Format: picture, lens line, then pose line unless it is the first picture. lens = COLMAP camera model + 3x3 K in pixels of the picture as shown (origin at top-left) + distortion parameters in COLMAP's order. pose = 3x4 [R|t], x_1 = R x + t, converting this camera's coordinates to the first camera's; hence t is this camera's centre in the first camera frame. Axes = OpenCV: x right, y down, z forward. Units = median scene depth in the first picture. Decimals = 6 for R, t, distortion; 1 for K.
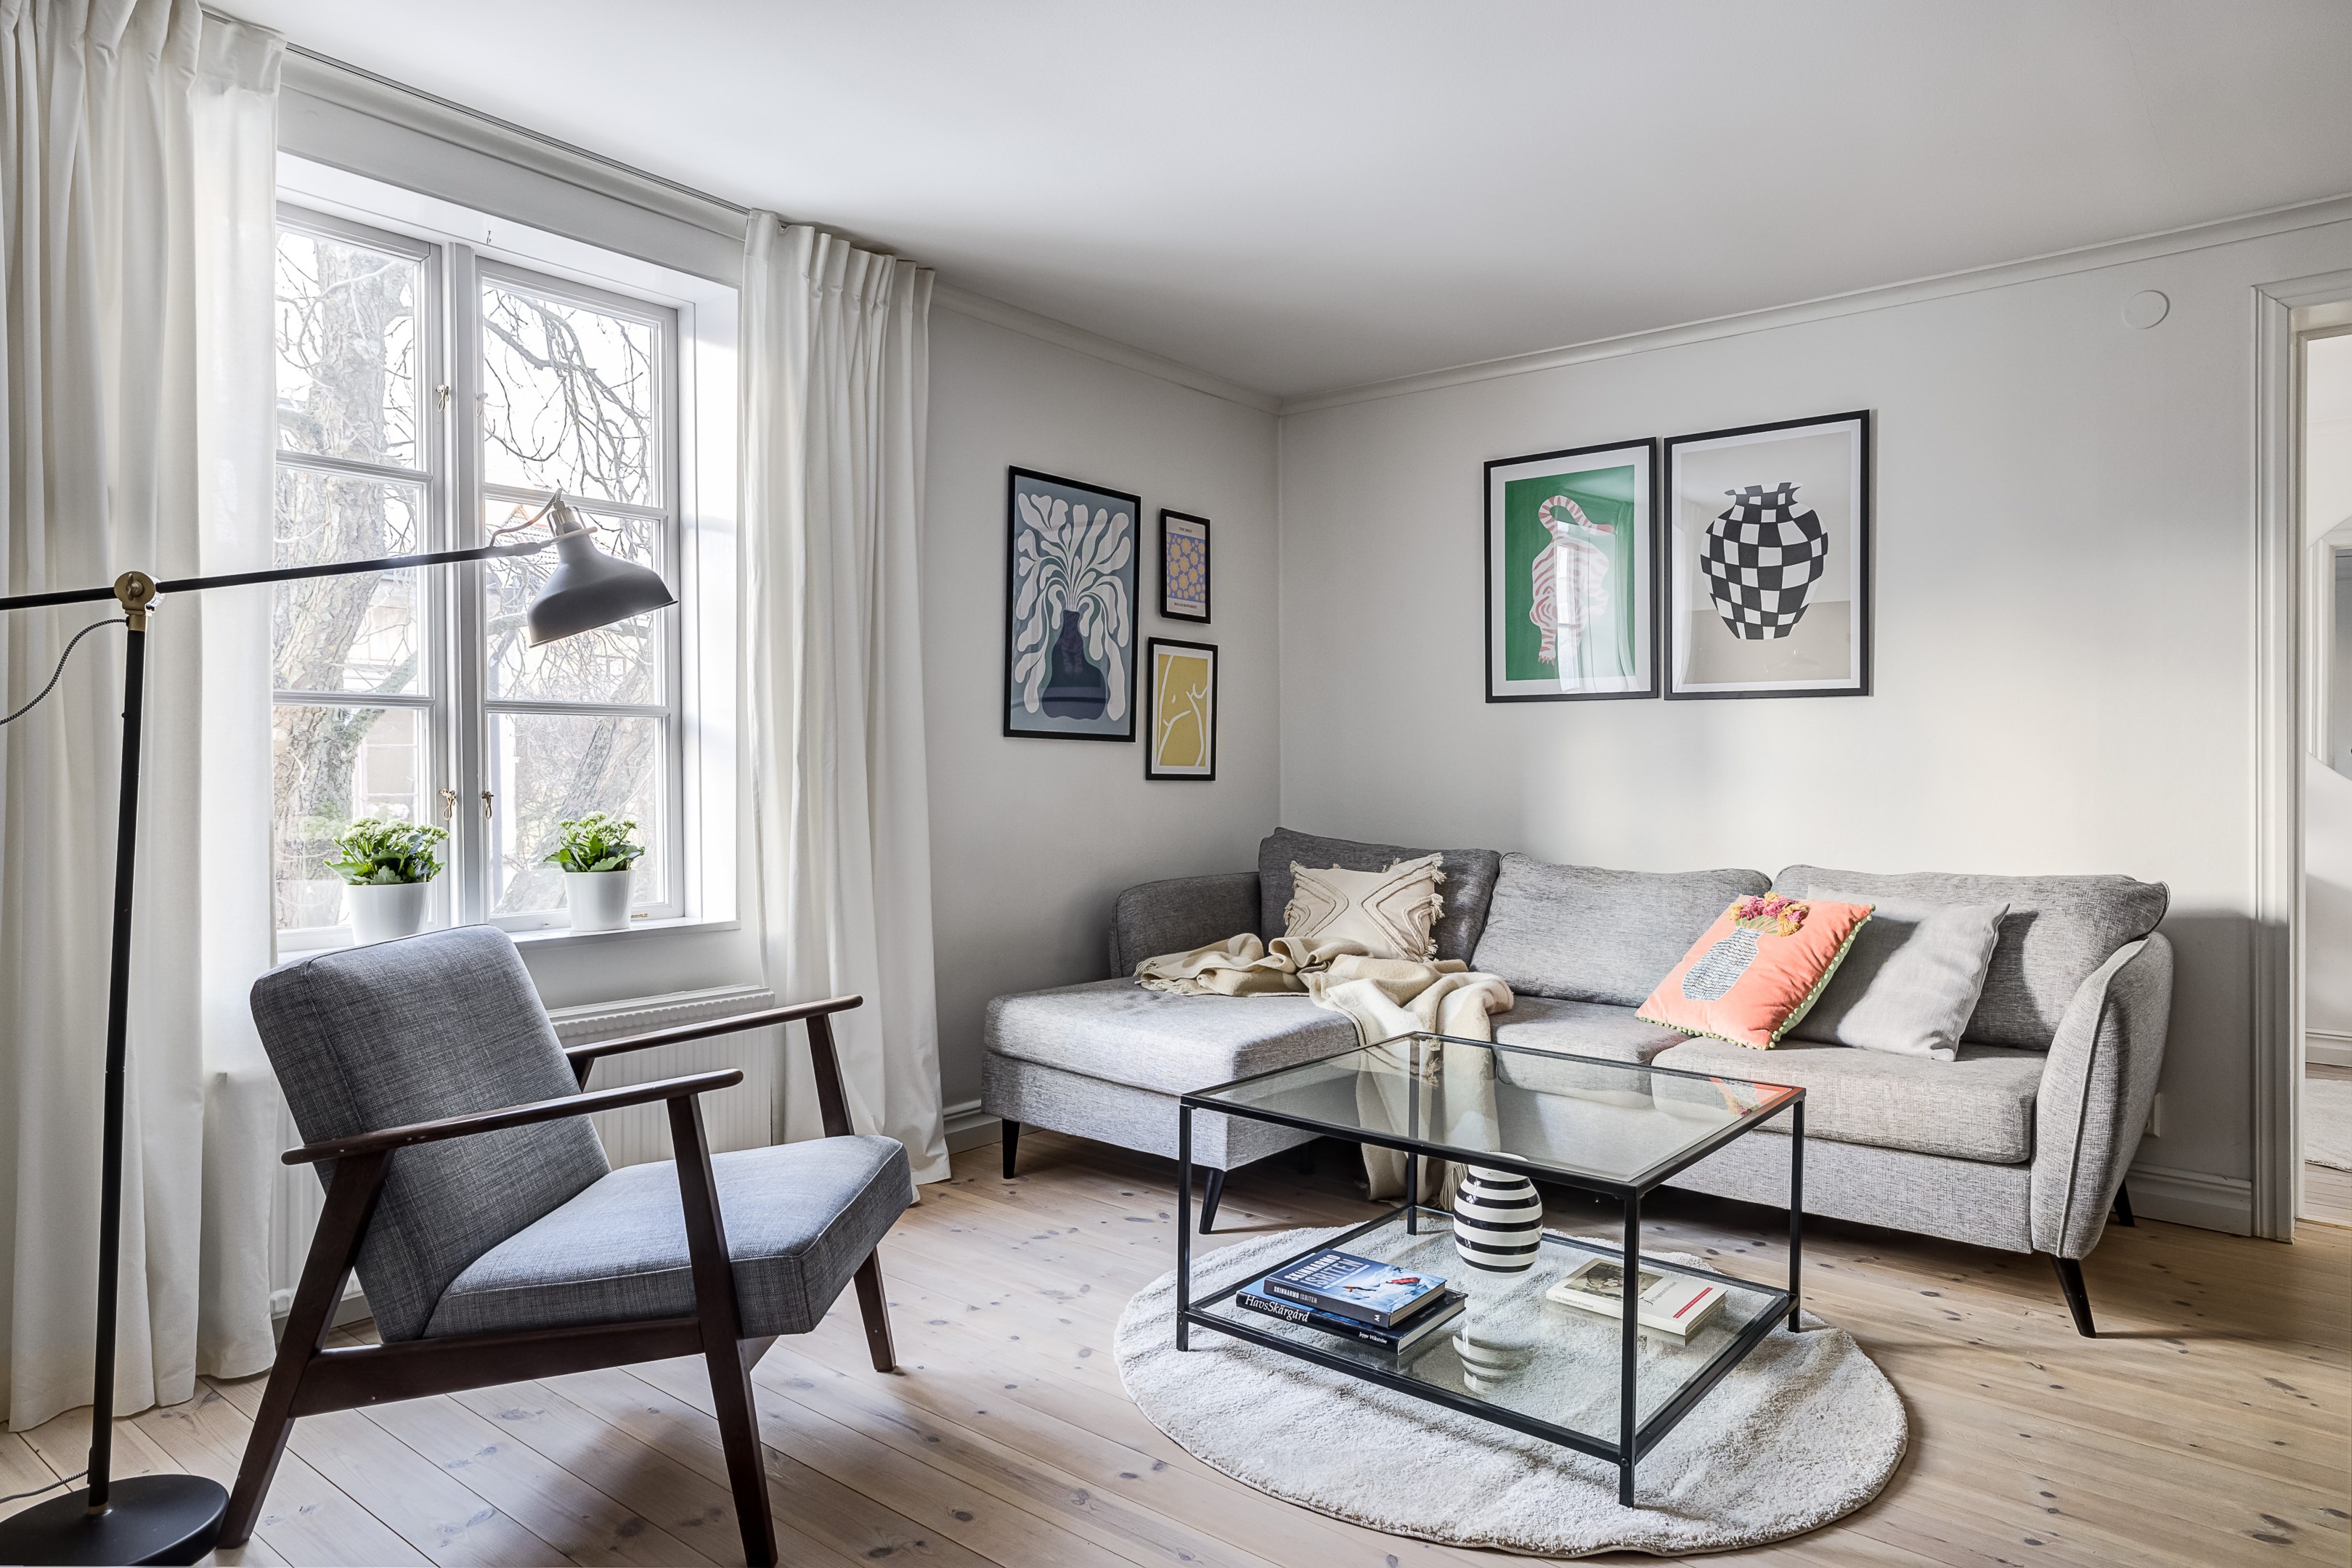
lens RADIAL K [[1439.2, 0, 1170.9], [0, 1439.2, 776.8], [0, 0, 1]] dist [-0.027609, 0.042211]
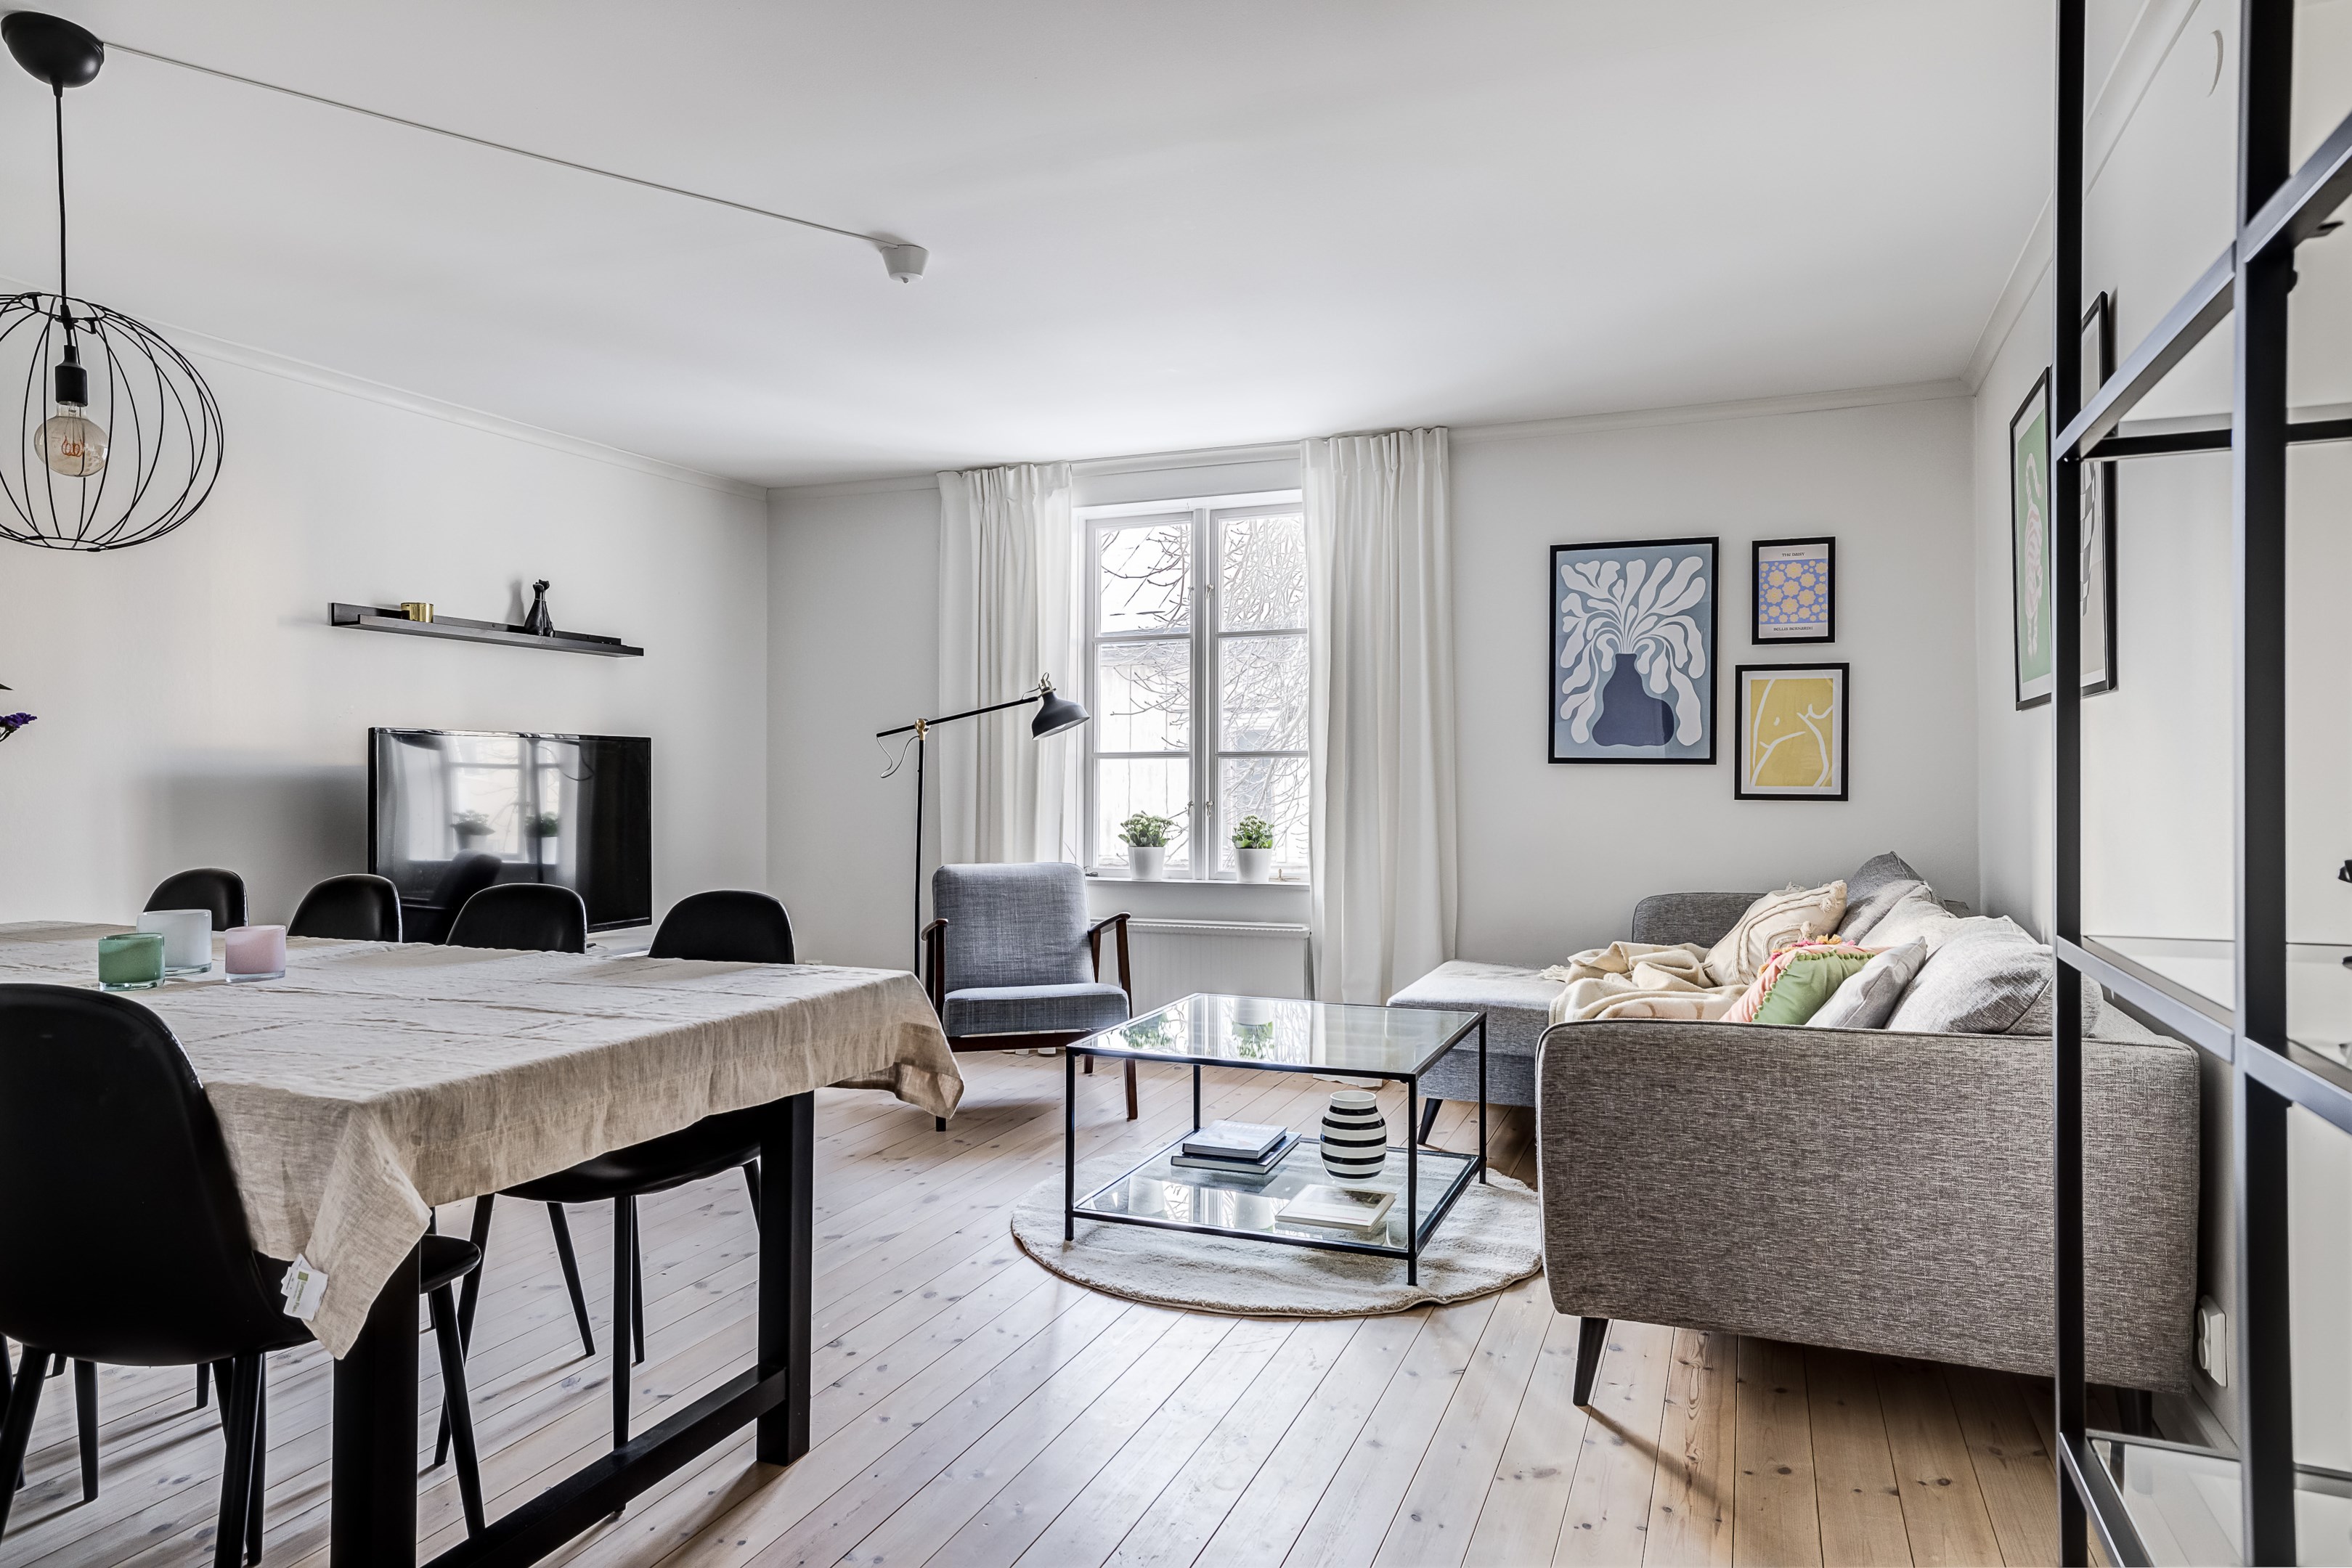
lens RADIAL K [[1439.2, 0, 1170.9], [0, 1439.2, 776.8], [0, 0, 1]] dist [-0.027609, 0.042211]
pose [[0.290563, -0.002760, -0.956852, 0.925003], [0.000362, 0.999996, -0.002774, -0.012644], [0.956856, 0.000459, 0.290563, 0.308512]]
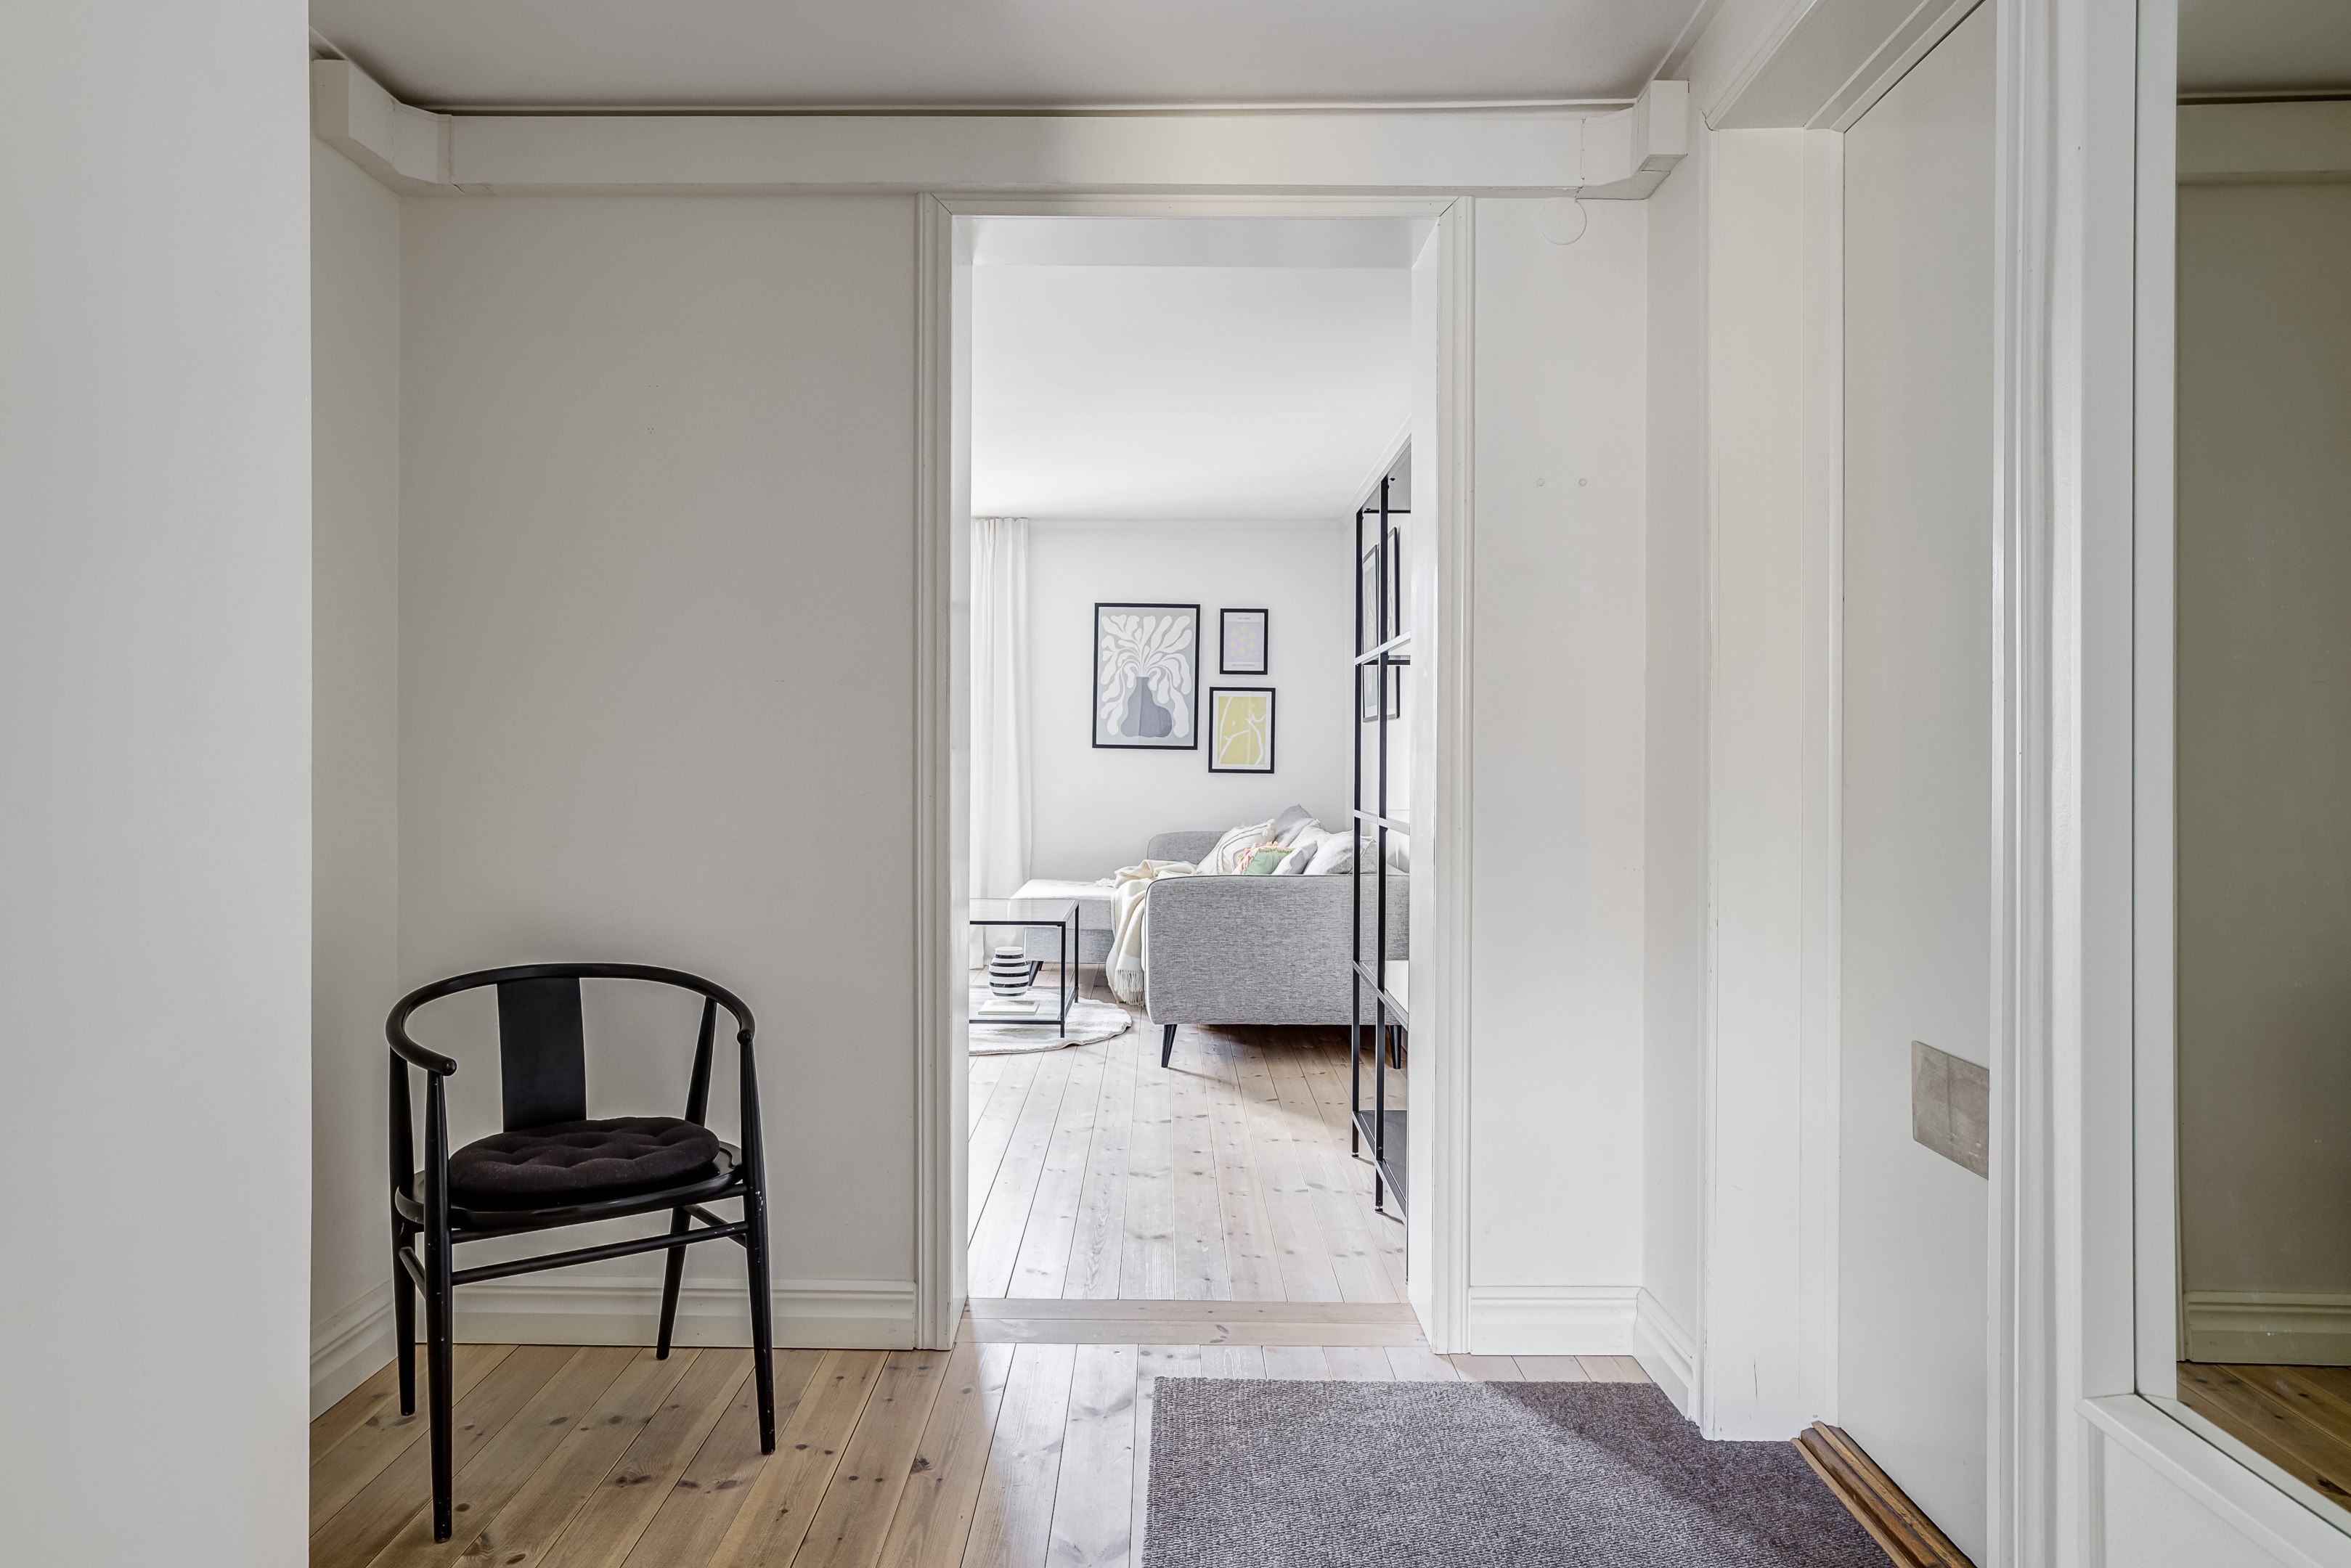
lens RADIAL K [[1438.6, 0, 1170.4], [0, 1438.6, 776.8], [0, 0, 1]] dist [-0.027609, 0.042211]
pose [[0.628687, 0.012664, -0.777555, 1.321646], [-0.006373, 0.999918, 0.011133, -0.011921], [0.777632, -0.002044, 0.628716, -0.088373]]
